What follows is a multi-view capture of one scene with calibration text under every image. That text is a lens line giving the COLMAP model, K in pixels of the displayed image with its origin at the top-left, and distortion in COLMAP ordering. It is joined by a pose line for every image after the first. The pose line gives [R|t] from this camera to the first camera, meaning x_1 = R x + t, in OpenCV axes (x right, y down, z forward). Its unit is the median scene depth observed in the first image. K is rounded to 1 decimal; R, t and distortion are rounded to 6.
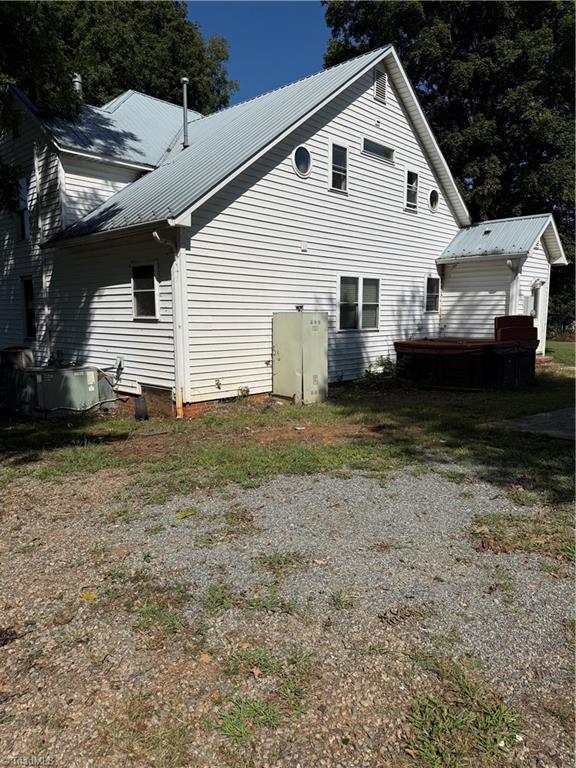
lens RADIAL K [[534.4, 0, 287.6], [0, 534.4, 380.6], [0, 0, 1]] dist [0.036468, -0.061844]
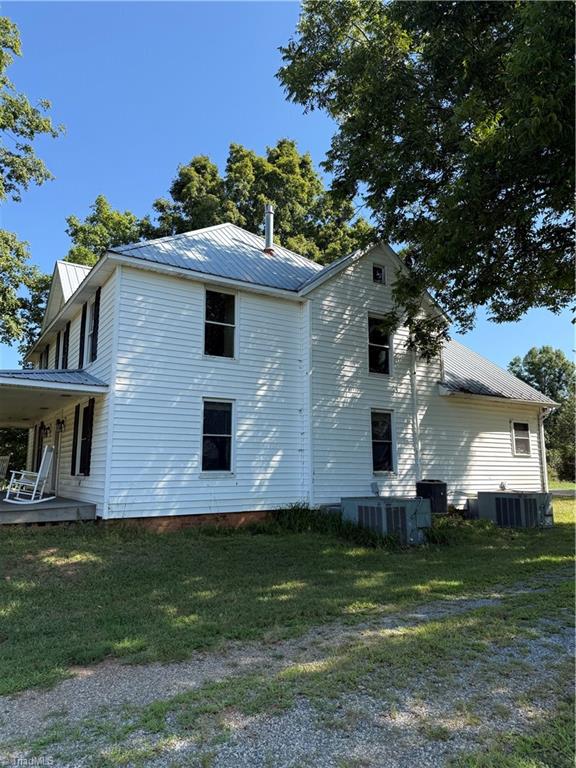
lens RADIAL K [[534.4, 0, 287.6], [0, 534.4, 380.6], [0, 0, 1]] dist [0.036468, -0.061844]
pose [[0.219888, 0.156643, 0.962867, -1.919240], [0.116139, 0.975801, -0.185270, -0.112240], [-0.968587, 0.152565, 0.196375, 1.274400]]
